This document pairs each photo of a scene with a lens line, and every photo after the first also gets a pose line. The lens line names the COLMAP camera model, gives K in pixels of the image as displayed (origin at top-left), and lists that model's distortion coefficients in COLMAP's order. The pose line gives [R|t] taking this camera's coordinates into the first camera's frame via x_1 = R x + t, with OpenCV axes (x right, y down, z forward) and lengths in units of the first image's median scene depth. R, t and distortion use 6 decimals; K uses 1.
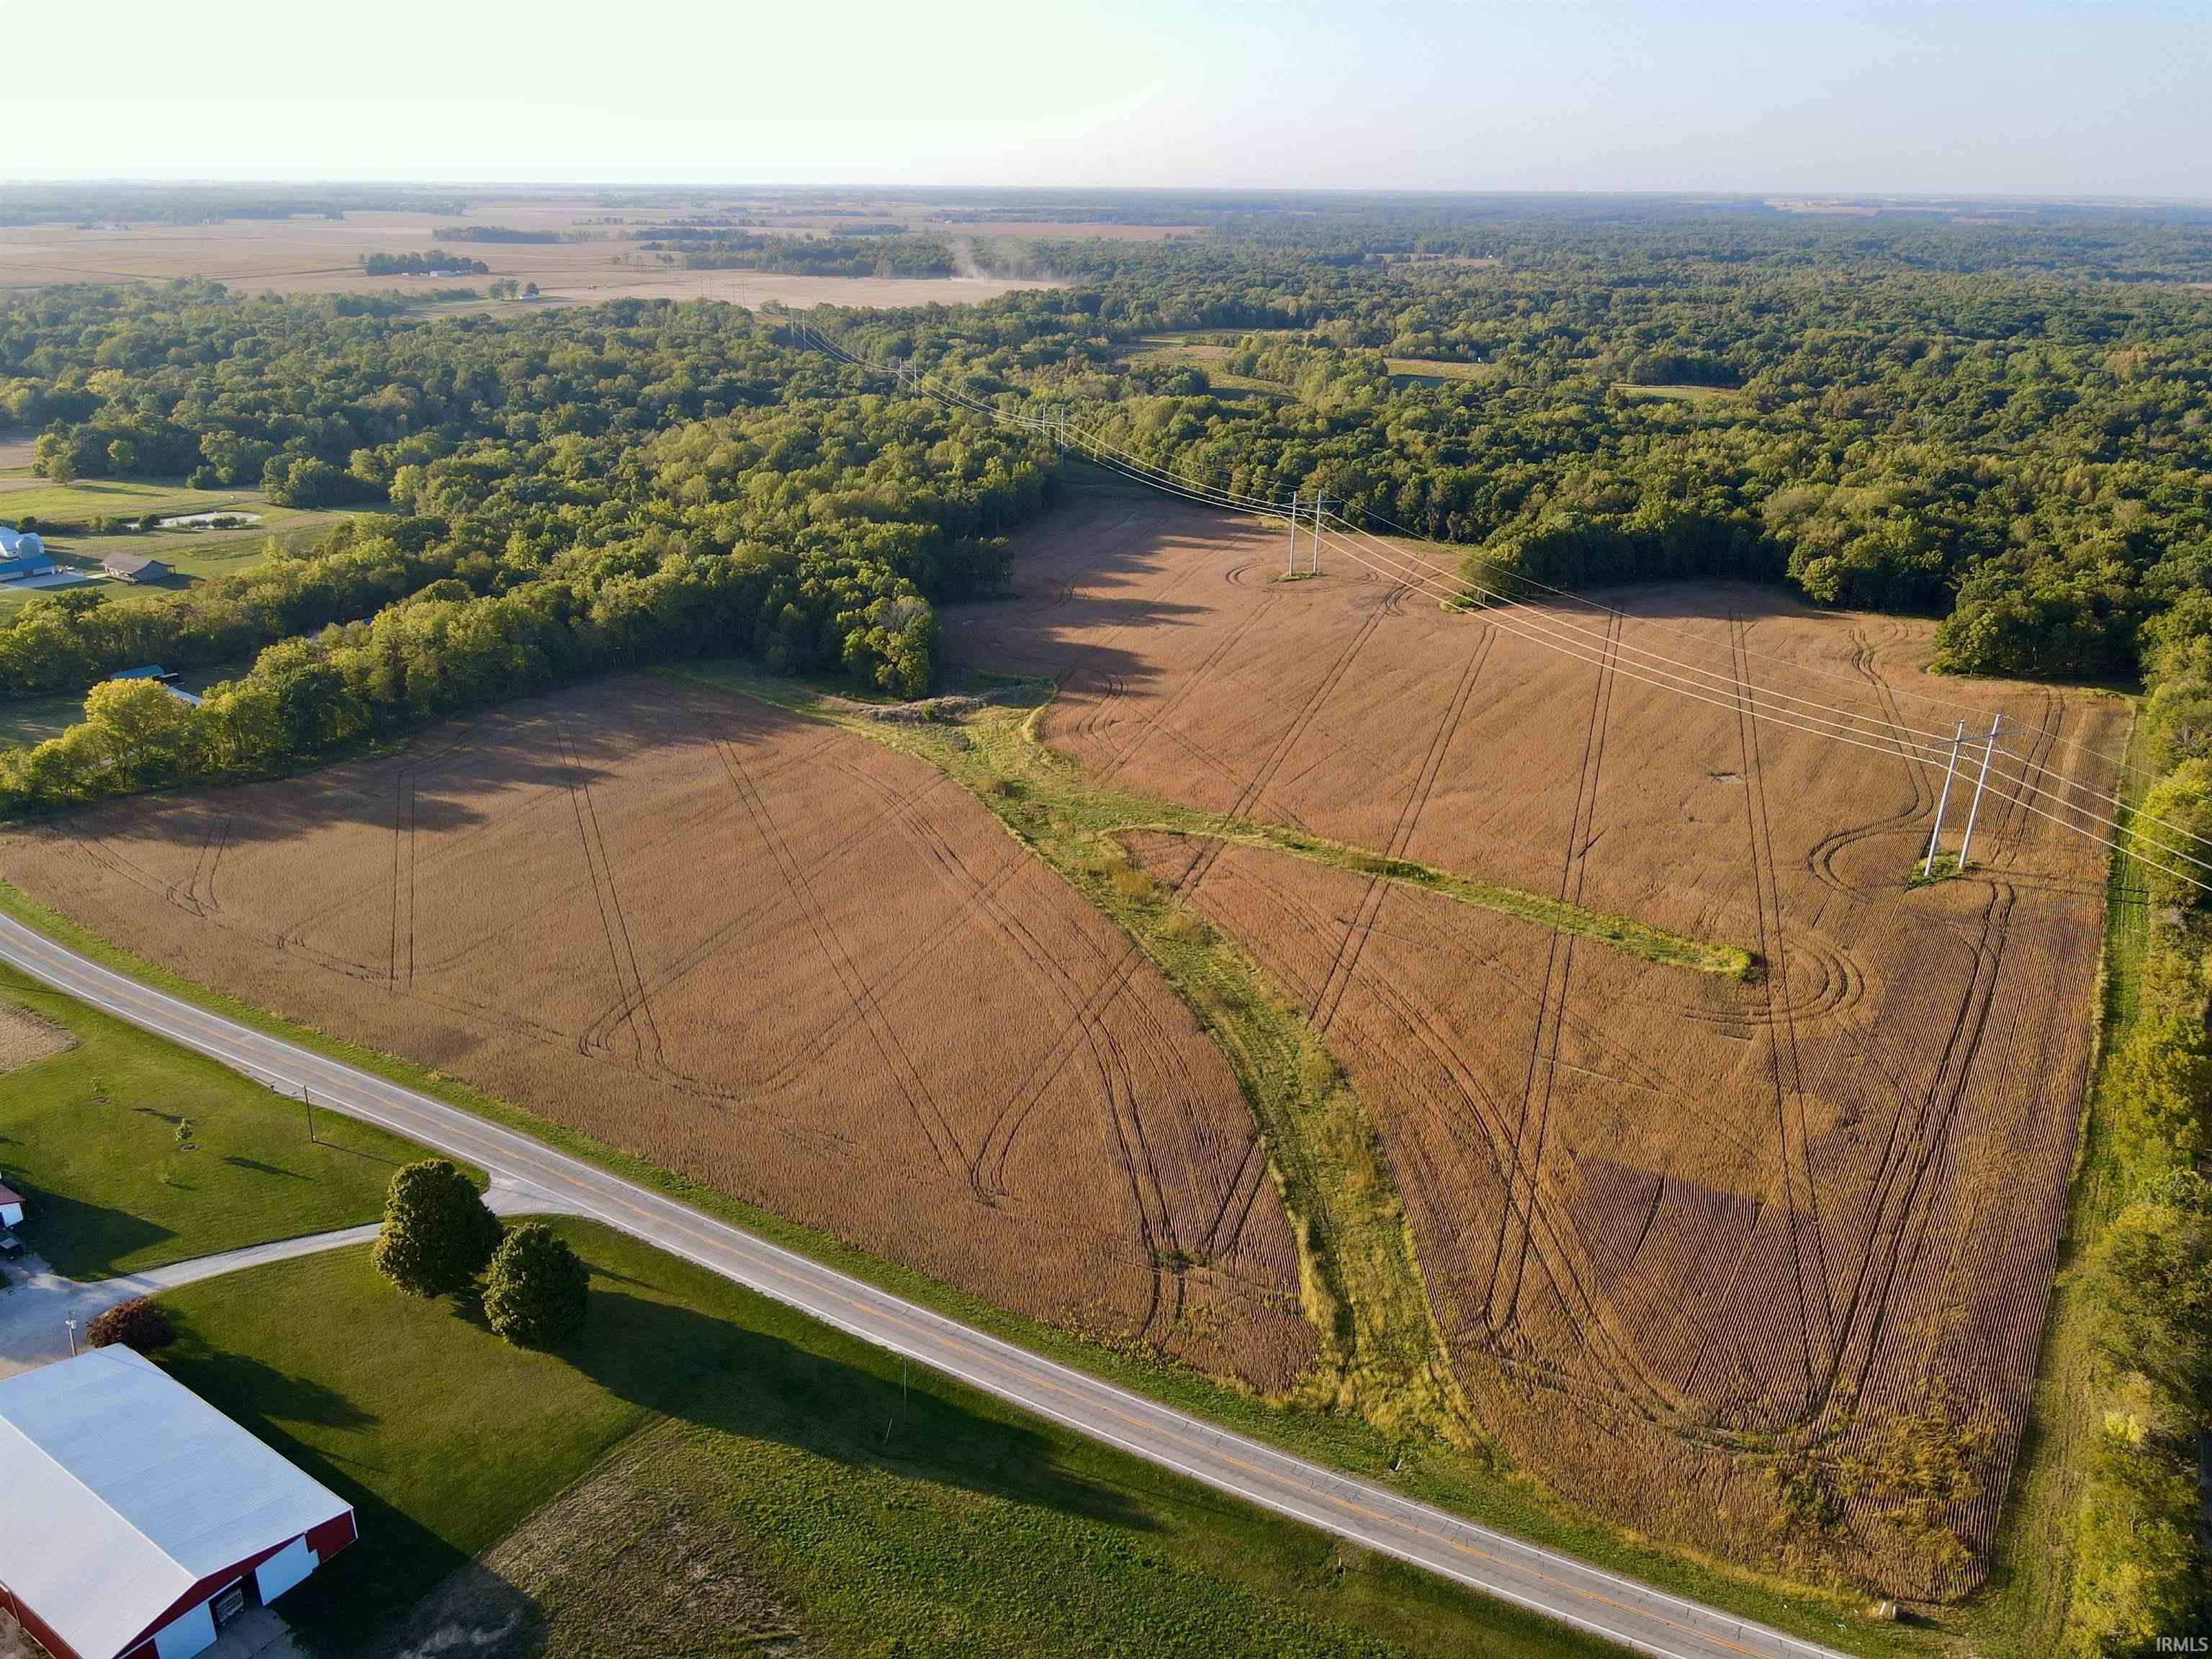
lens RADIAL K [[1632.0, 0, 1099.5], [0, 1632.0, 835.2], [0, 0, 1]] dist [0.012584, 0.008859]
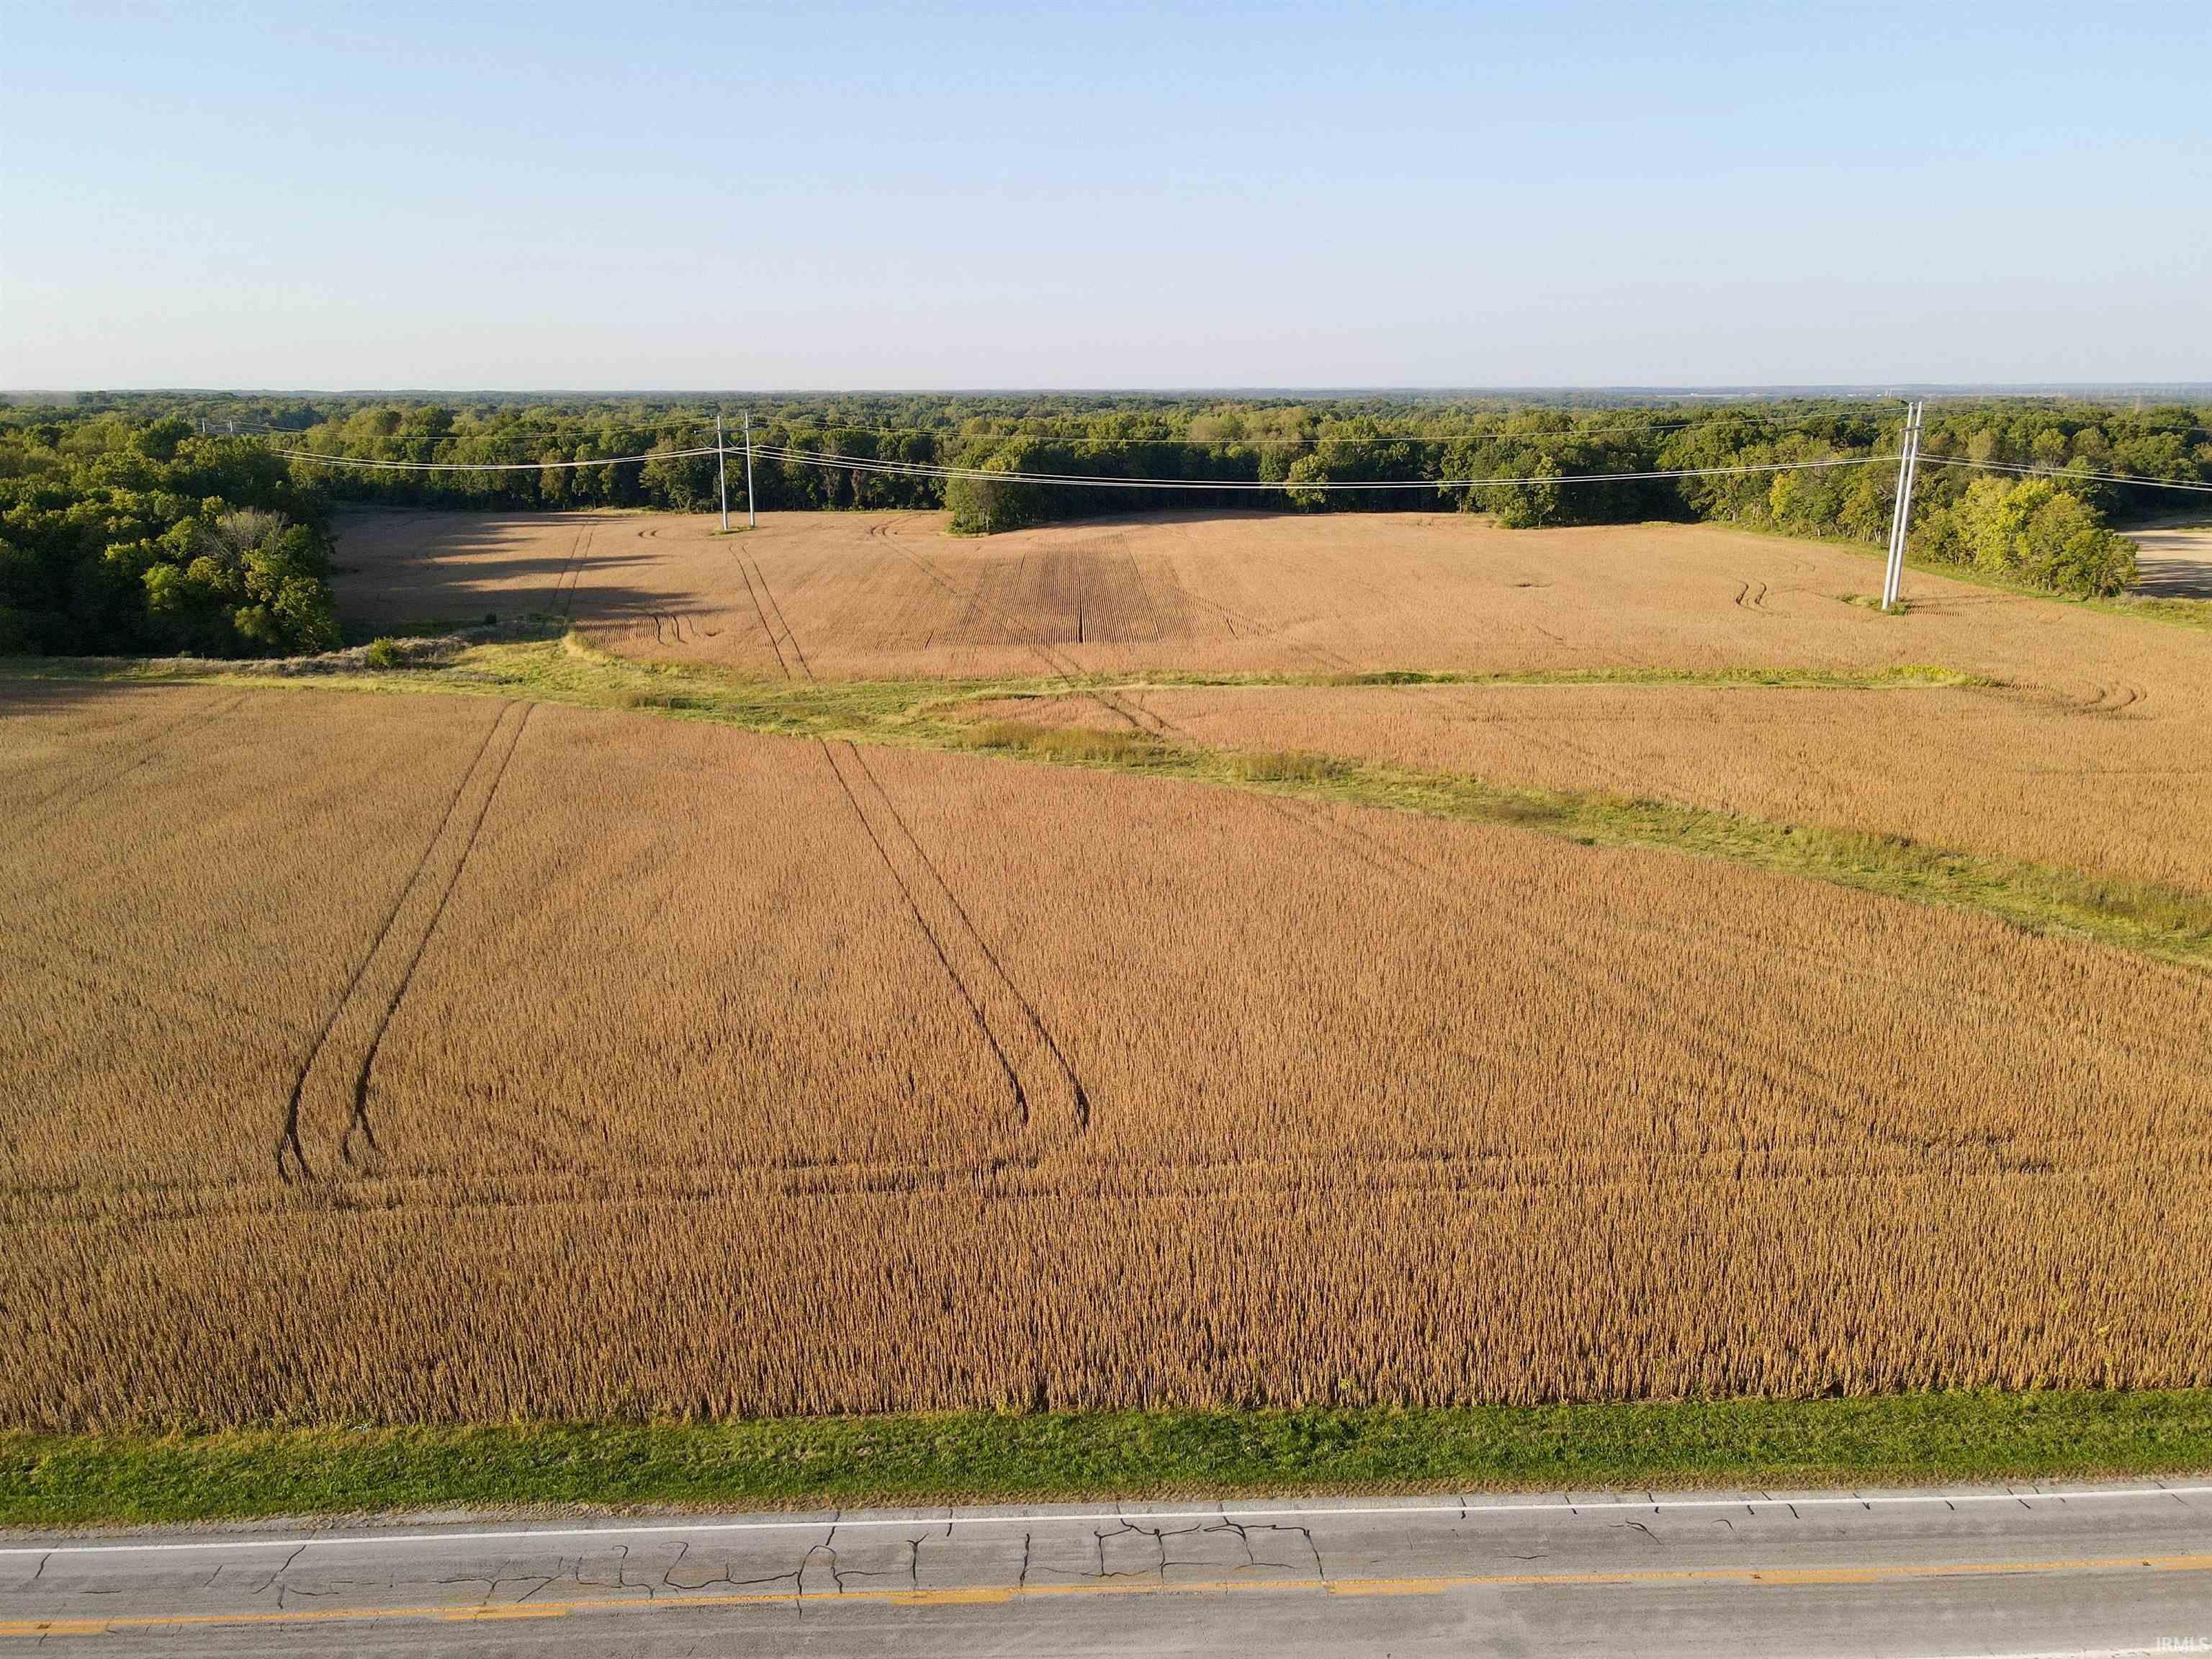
lens RADIAL K [[1632.0, 0, 1101.6], [0, 1632.0, 836.0], [0, 0, 1]] dist [0.012584, 0.008859]
pose [[0.833335, -0.164129, 0.527840, -0.178152], [0.221850, 0.973928, -0.047411, 0.057181], [-0.506296, 0.156610, 0.848020, 0.352637]]
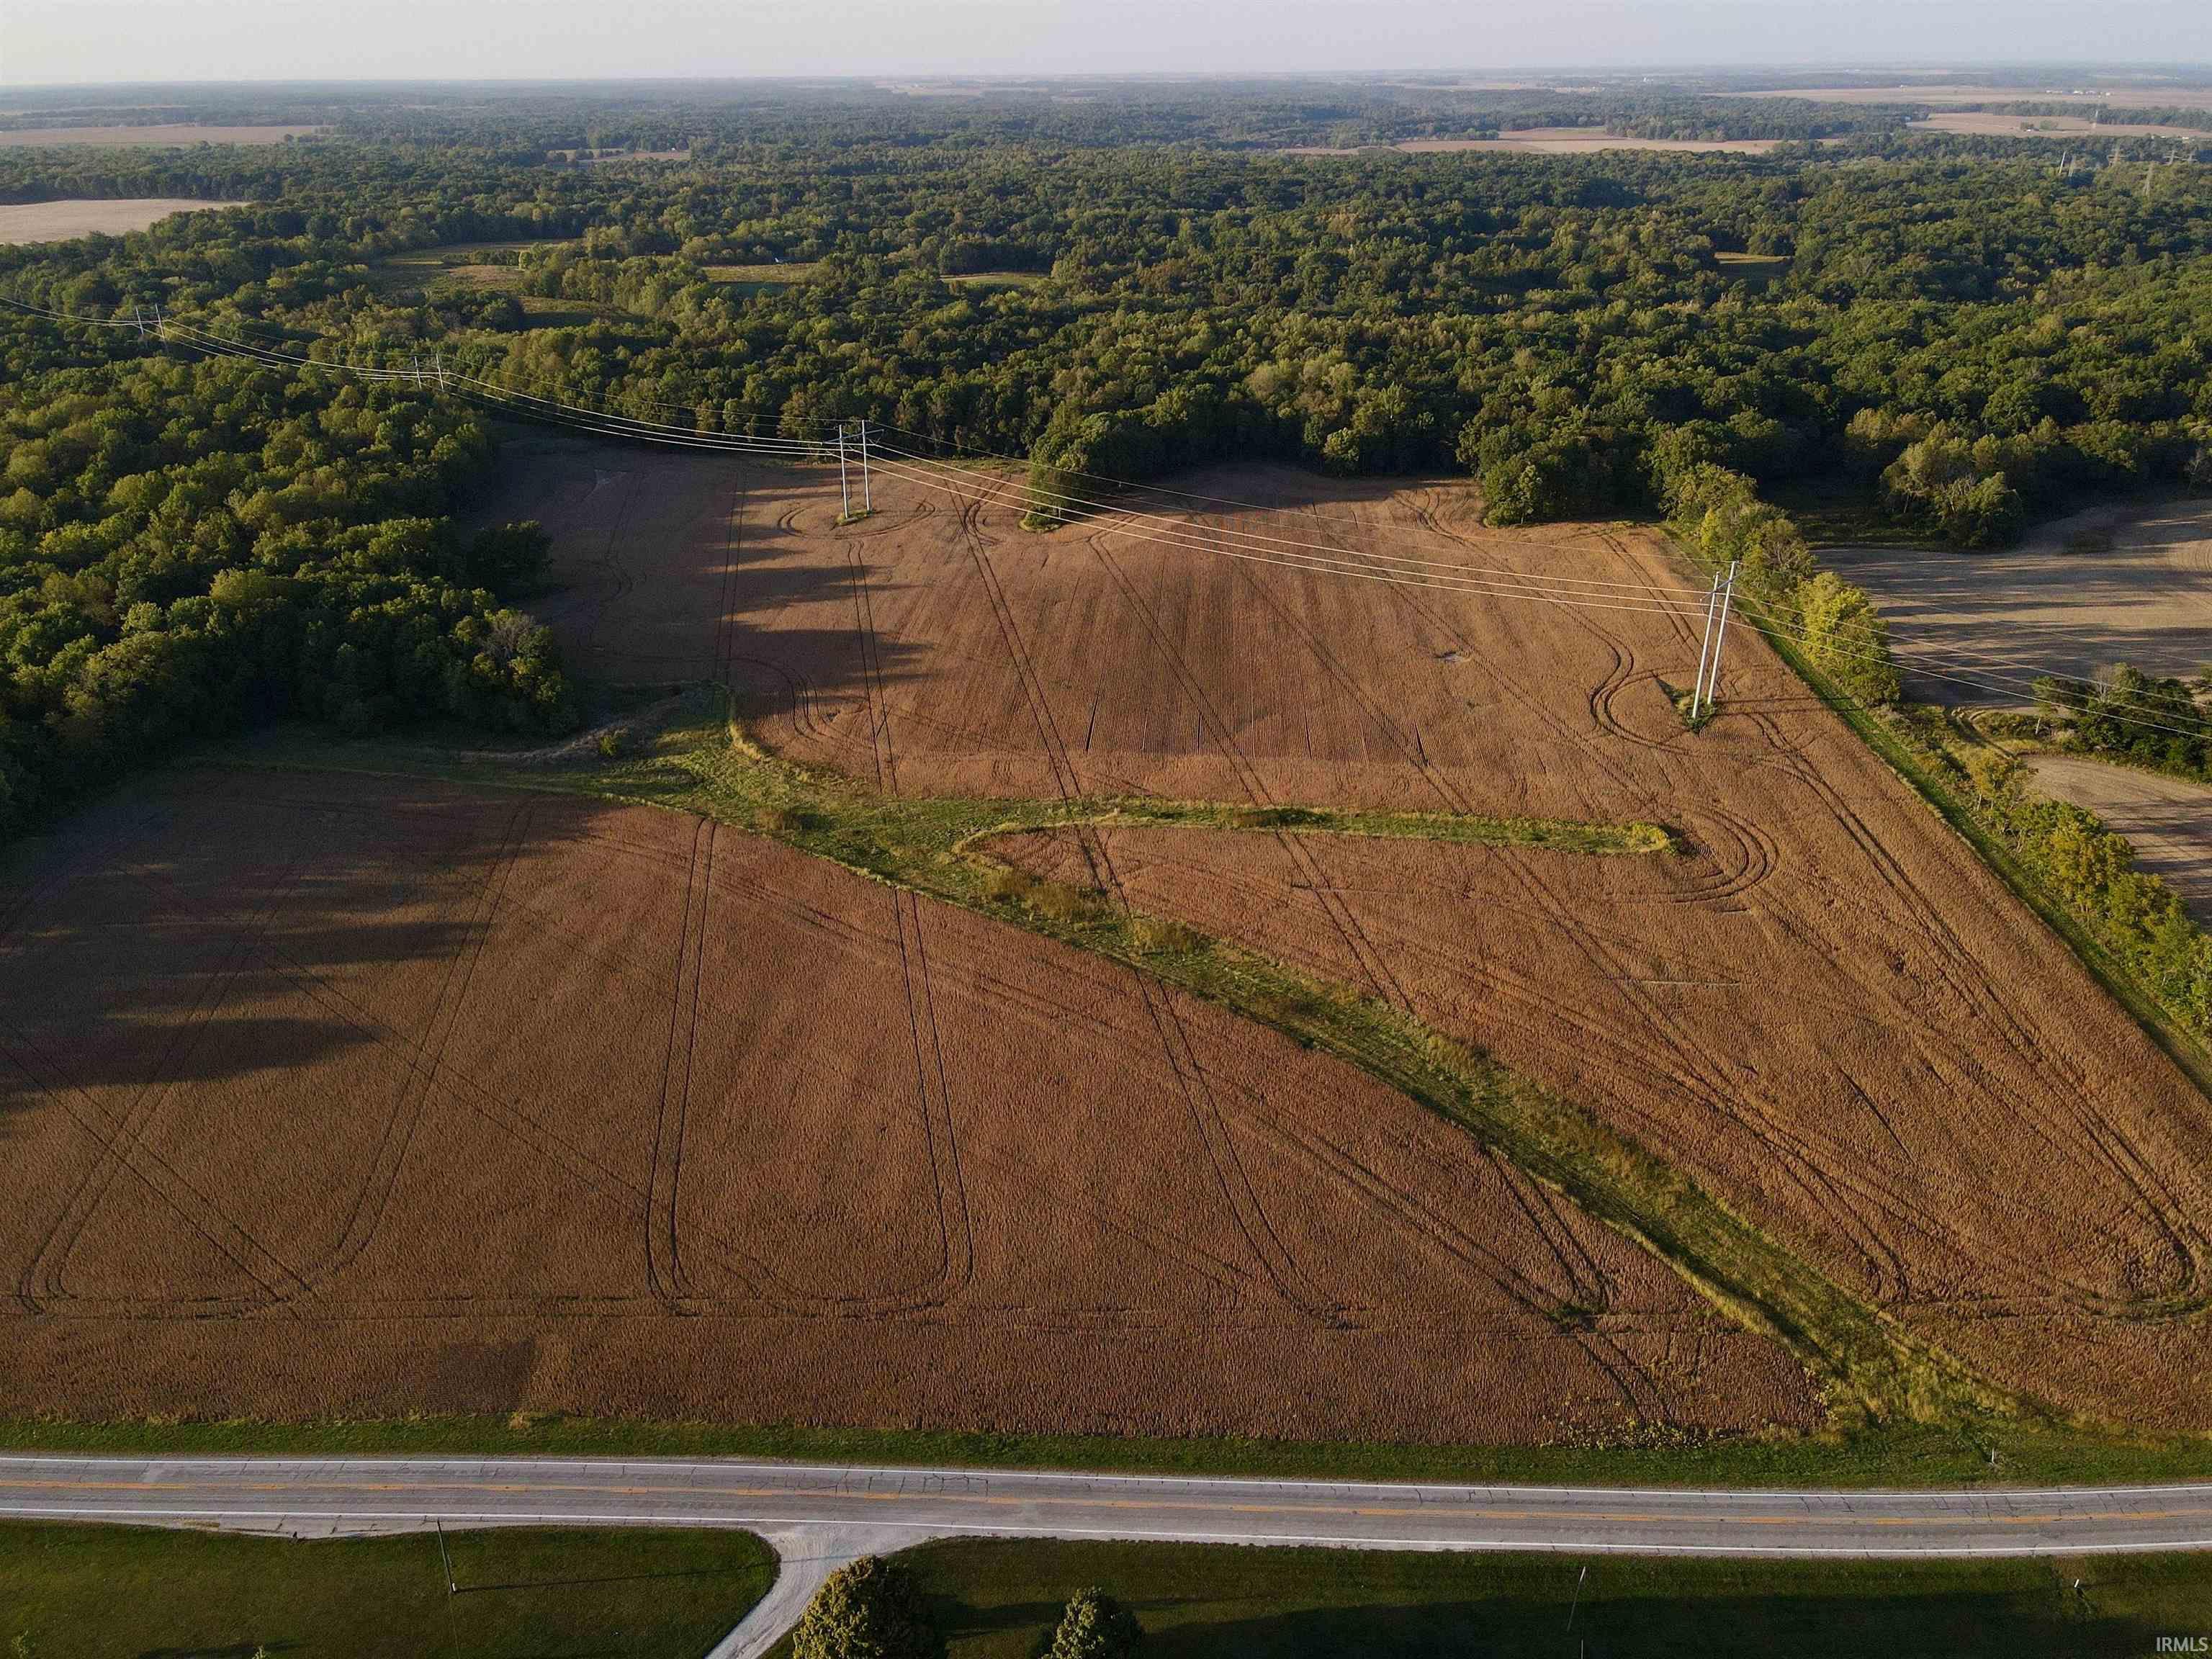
lens RADIAL K [[1632.0, 0, 1102.3], [0, 1632.0, 835.0], [0, 0, 1]] dist [0.012584, 0.008859]
pose [[0.877359, -0.221327, 0.425741, -0.213361], [0.196284, 0.975179, 0.102460, -0.058758], [-0.437851, -0.006328, 0.899025, 0.133573]]
